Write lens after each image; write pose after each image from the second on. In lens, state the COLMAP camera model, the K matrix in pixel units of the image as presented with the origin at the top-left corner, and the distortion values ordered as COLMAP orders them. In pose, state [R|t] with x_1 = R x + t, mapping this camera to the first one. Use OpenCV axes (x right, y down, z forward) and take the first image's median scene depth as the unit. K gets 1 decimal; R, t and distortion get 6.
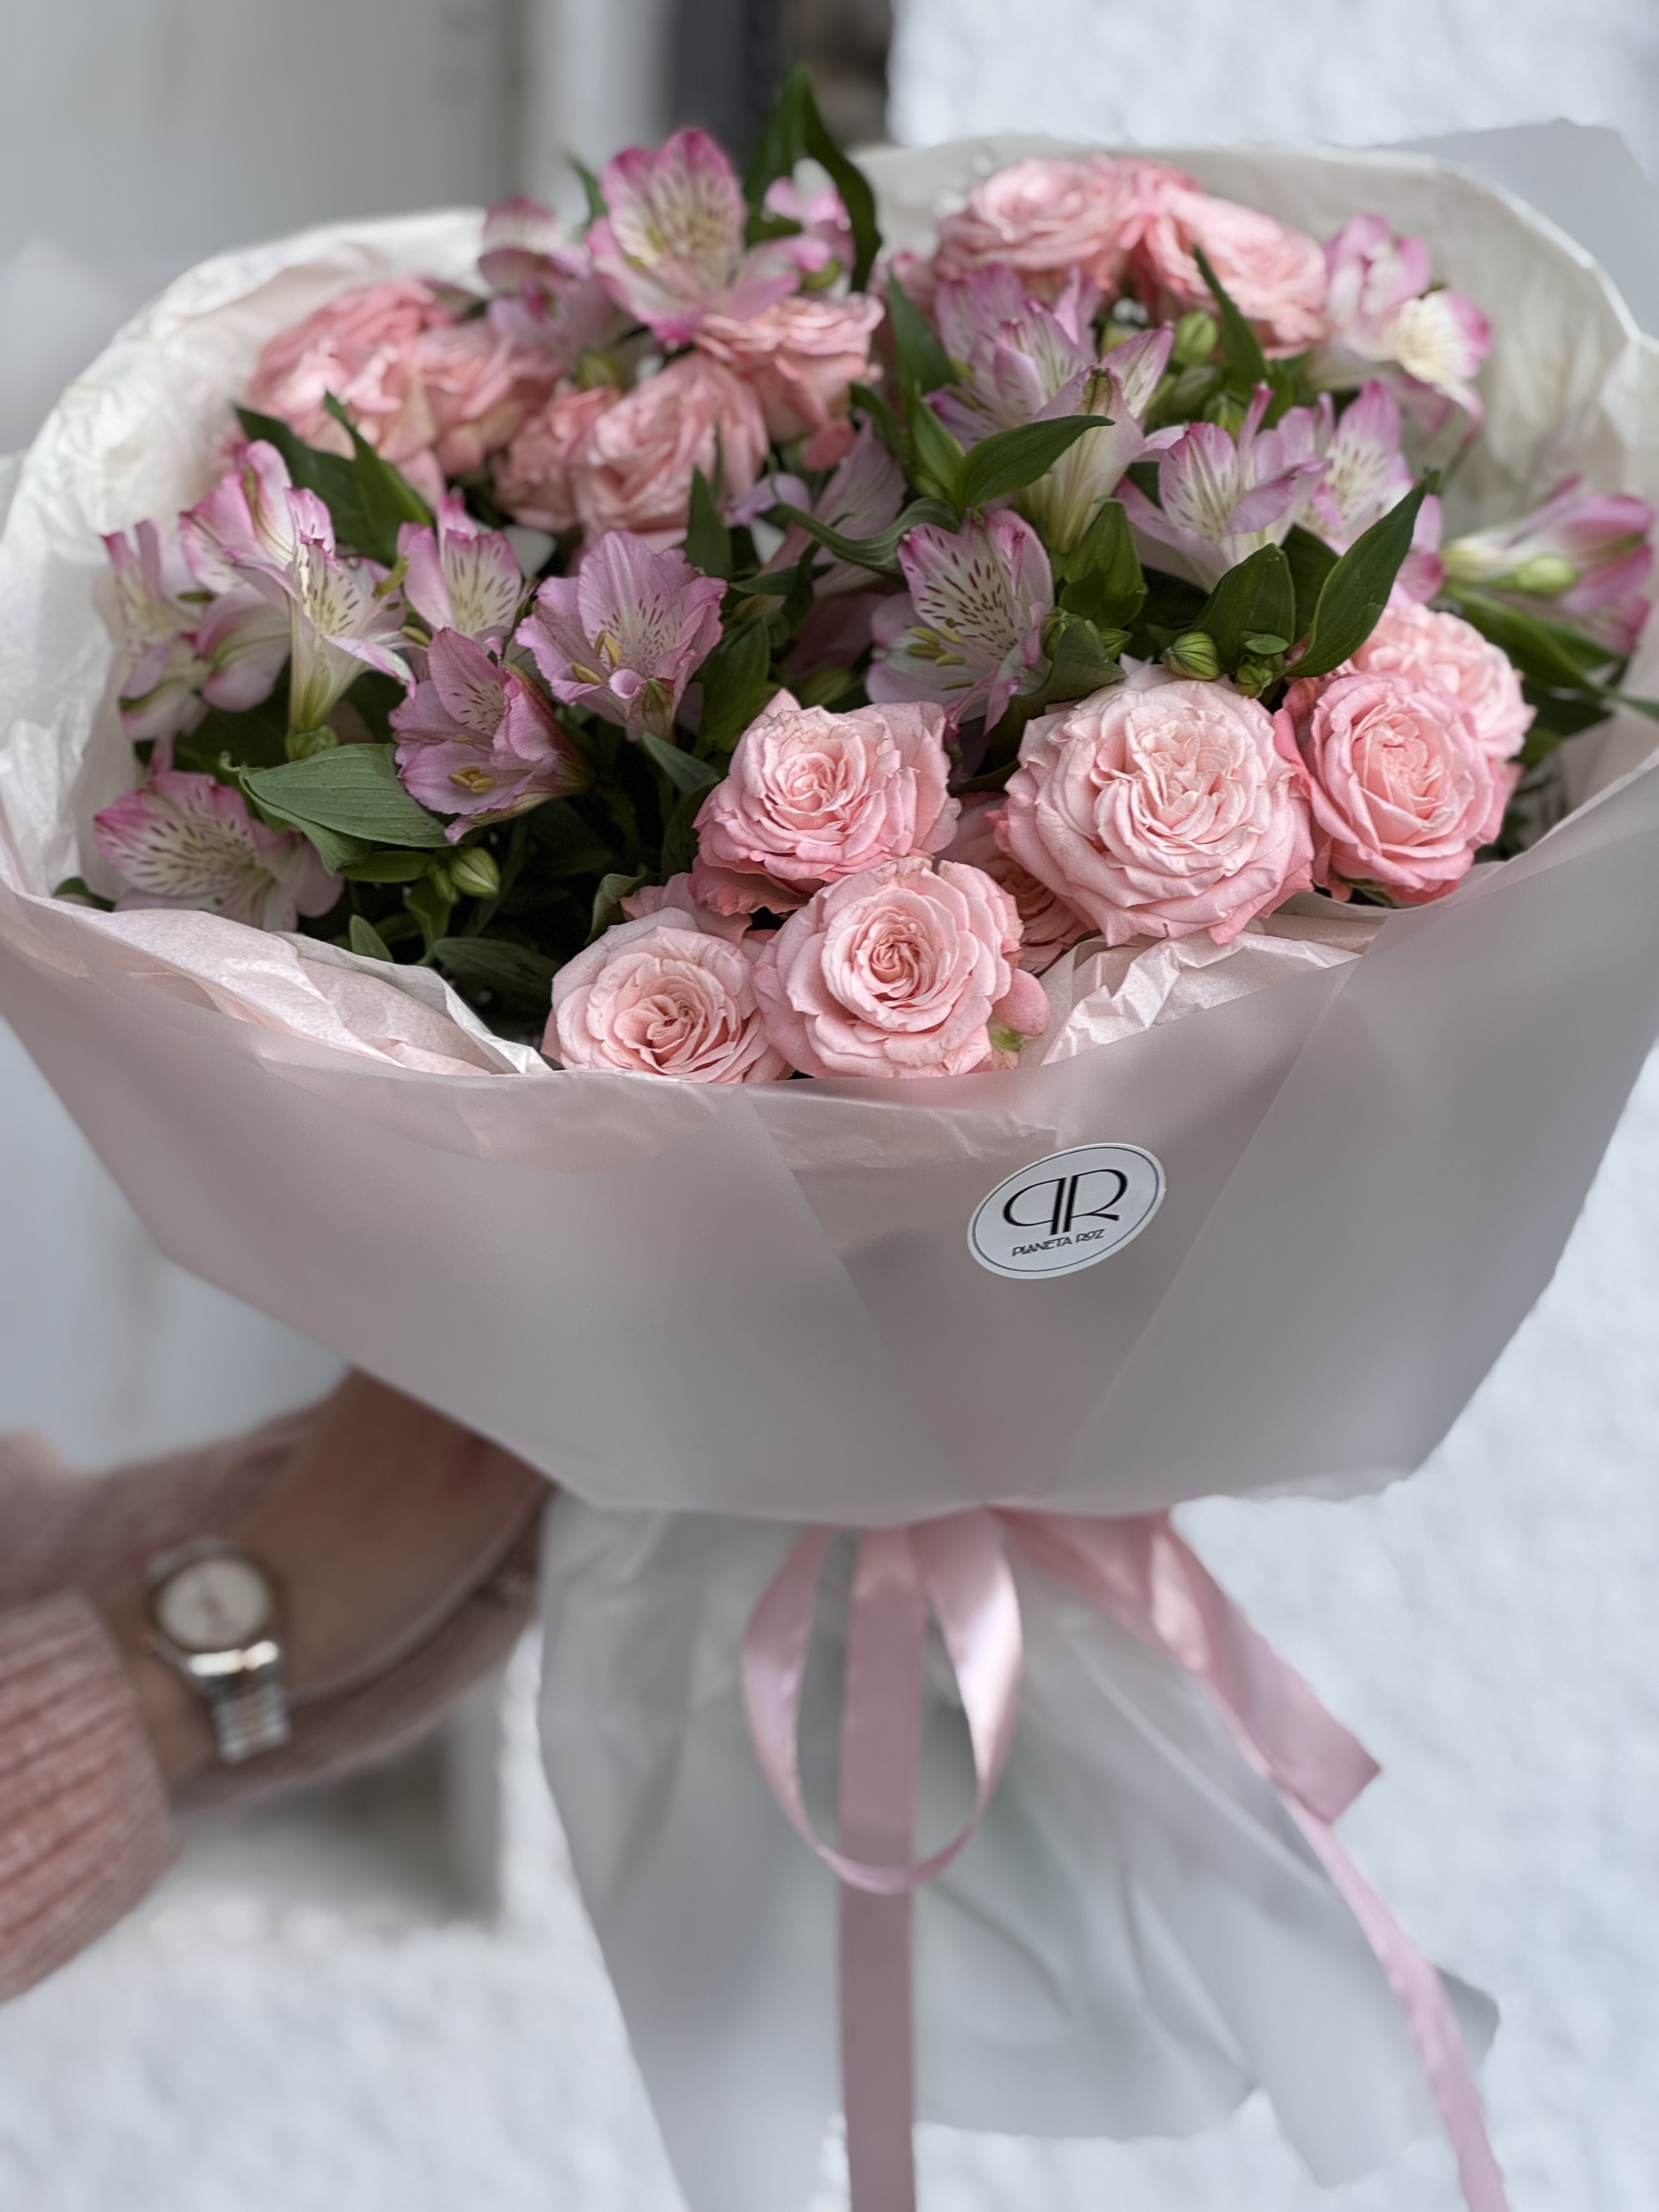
lens RADIAL K [[4990.4, 0, 829.5], [0, 4990.4, 1106.0], [0, 0, 1]] dist [0.495465, -16.736639]
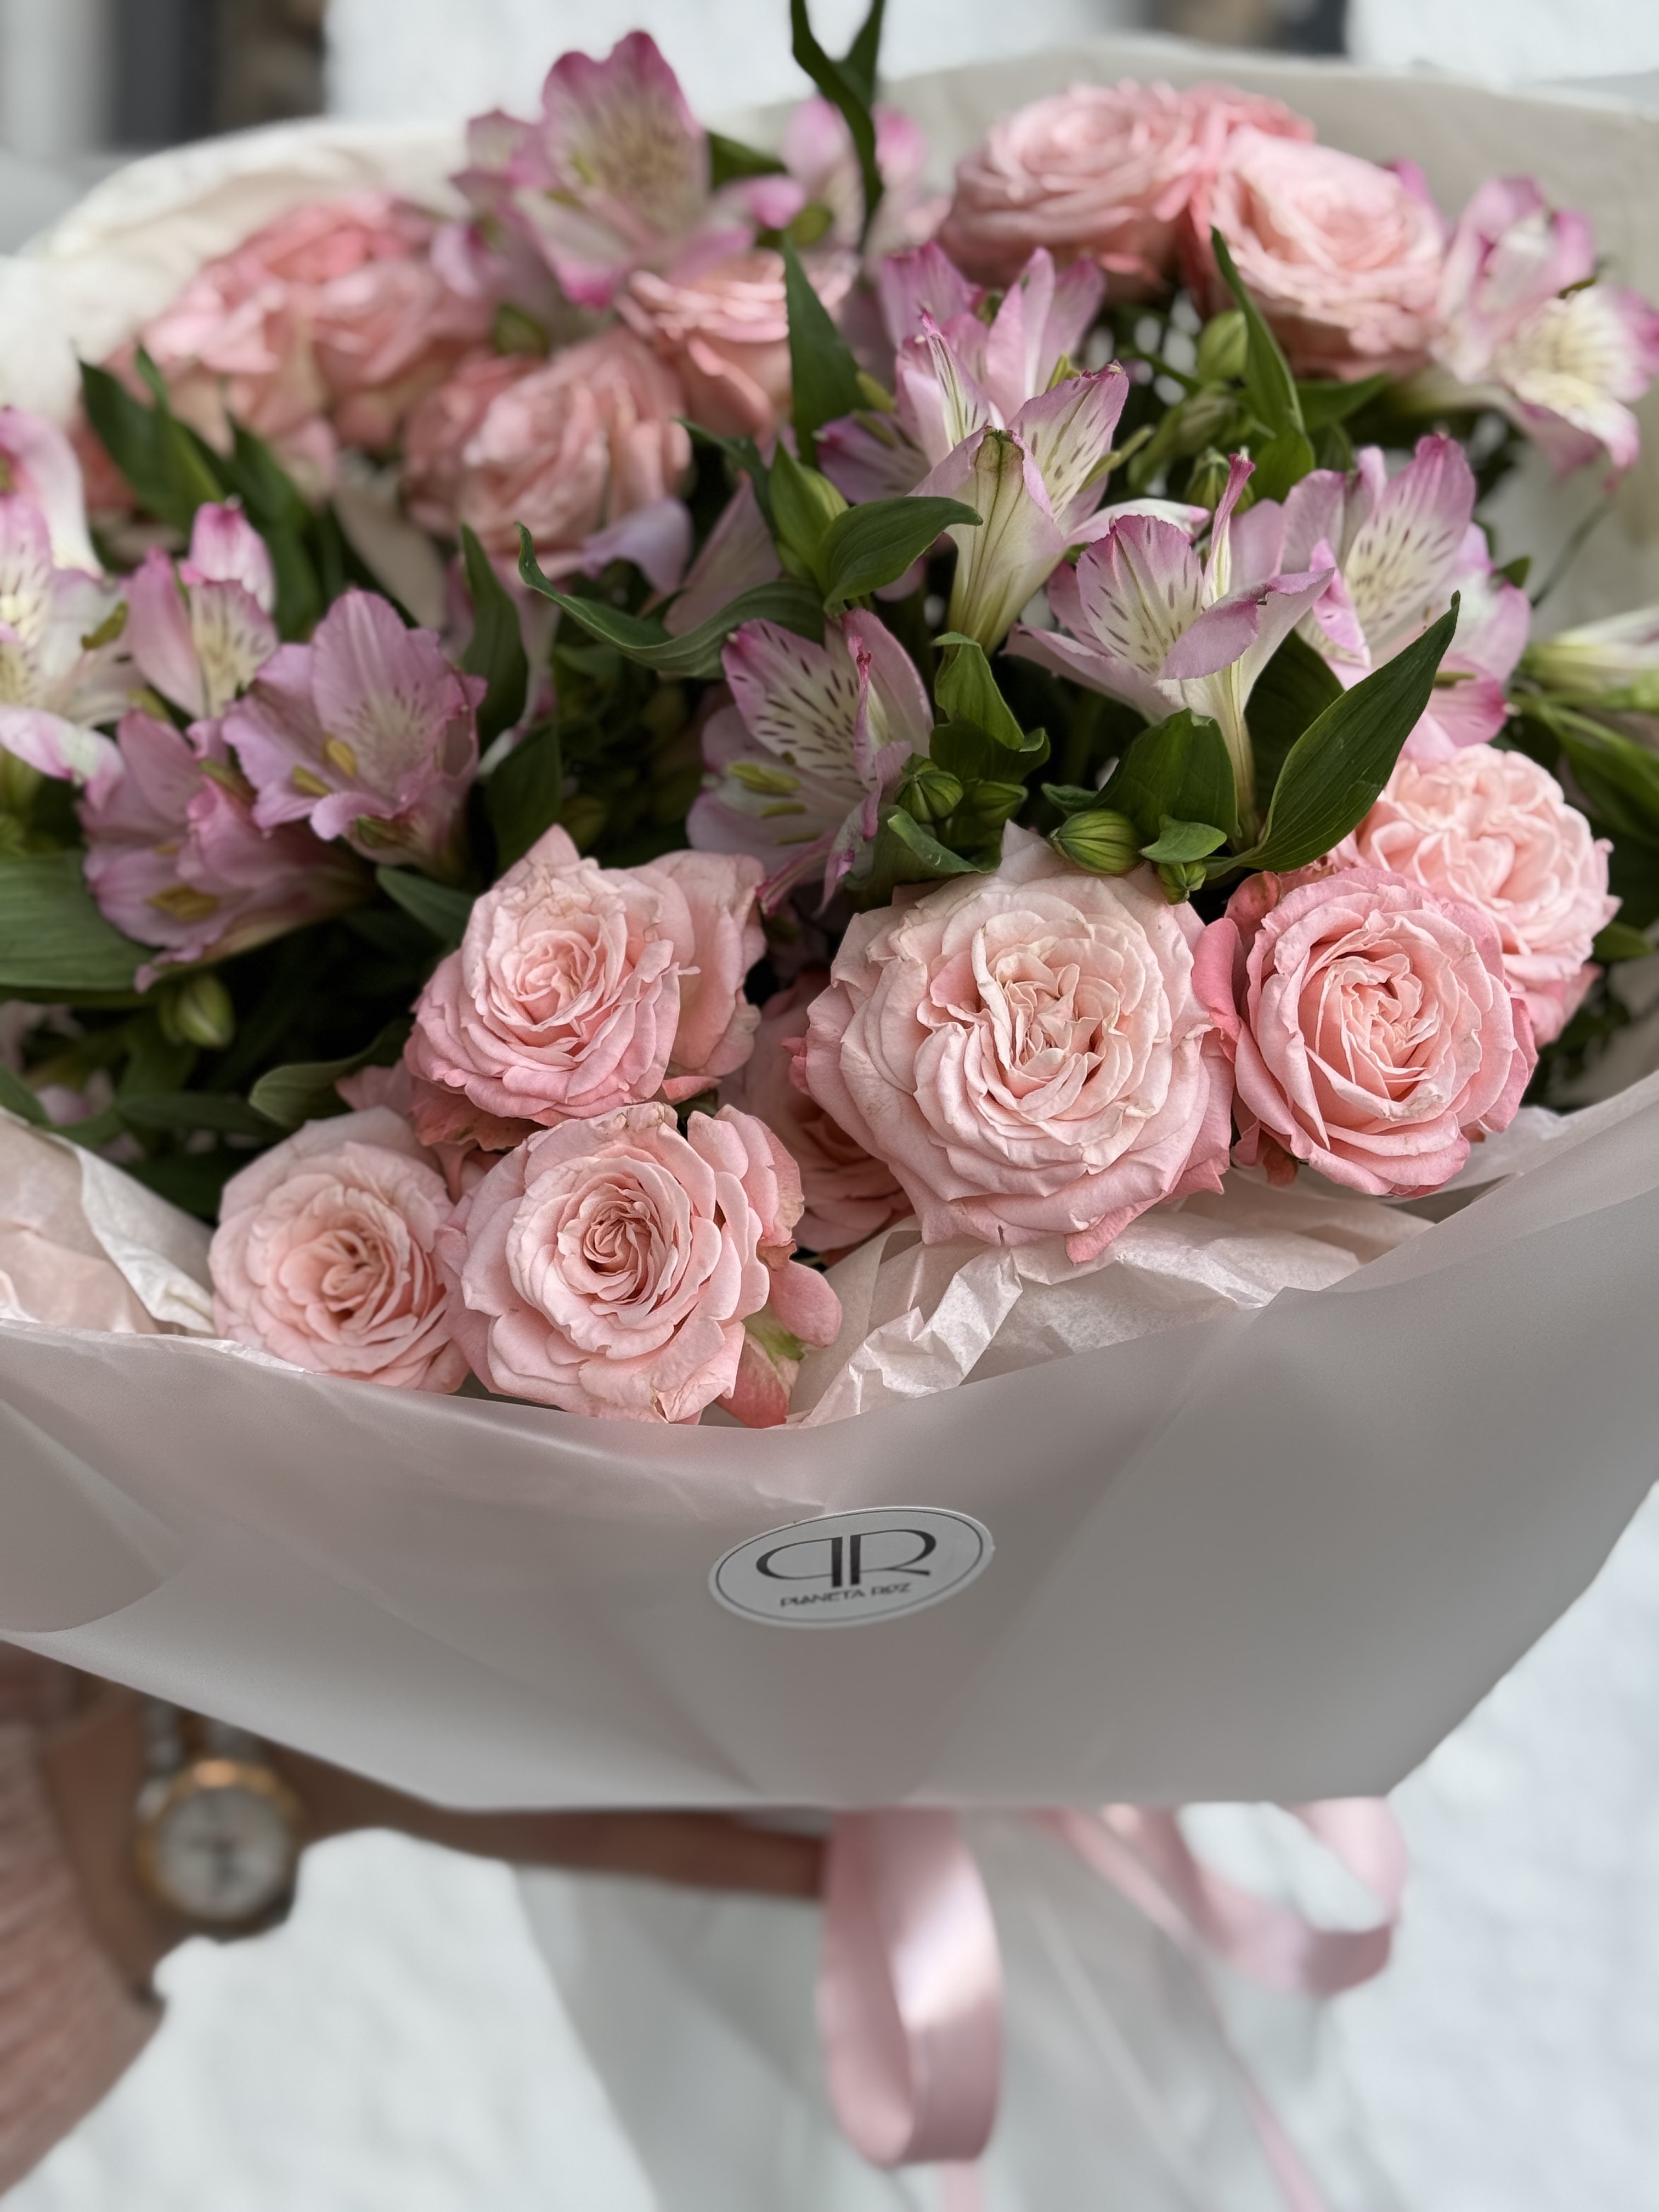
lens RADIAL K [[3029.0, 0, 830.4], [0, 3029.0, 1059.4], [0, 0, 1]] dist [0.017064, -0.899240]
pose [[0.973874, 0.109622, -0.198876, 0.125620], [-0.075880, 0.982519, 0.169997, -0.130515], [0.214034, -0.150466, 0.965168, 0.569752]]
